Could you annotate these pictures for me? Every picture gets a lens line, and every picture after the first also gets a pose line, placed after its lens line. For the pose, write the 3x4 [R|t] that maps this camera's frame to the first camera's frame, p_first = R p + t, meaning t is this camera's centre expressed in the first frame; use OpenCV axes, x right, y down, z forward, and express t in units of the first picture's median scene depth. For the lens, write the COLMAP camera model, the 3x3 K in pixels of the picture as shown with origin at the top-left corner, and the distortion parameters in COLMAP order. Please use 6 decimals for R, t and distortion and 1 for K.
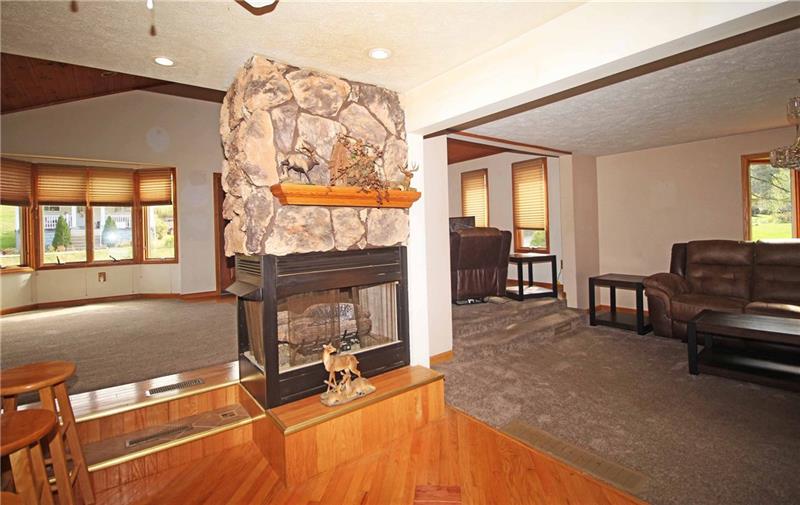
lens RADIAL K [[381.2, 0, 398.7], [0, 381.2, 232.6], [0, 0, 1]] dist [-0.000923, 0.000226]
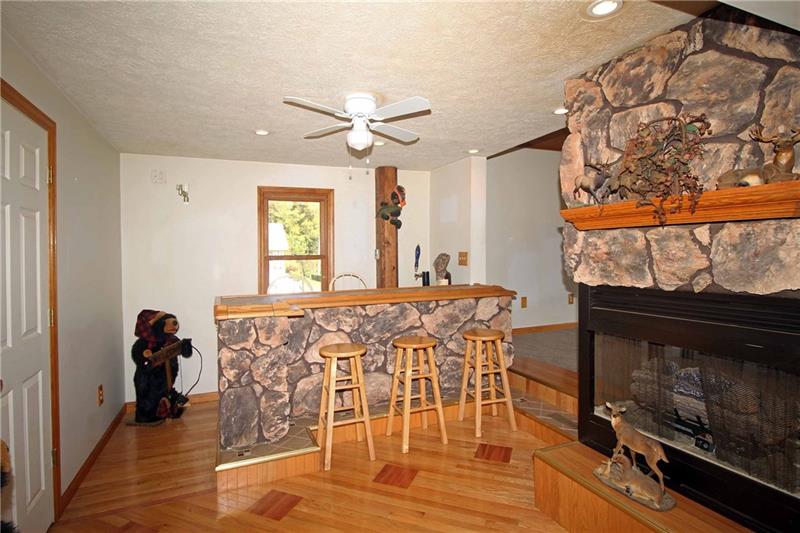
lens RADIAL K [[414.7, 0, 399.5], [0, 414.7, 259.8], [0, 0, 1]] dist [-0.001444, -0.007186]
pose [[-0.254433, 0.046698, -0.965962, 0.353864], [0.018424, 0.998886, 0.043436, -0.024643], [0.966915, -0.006746, -0.255010, 0.378435]]
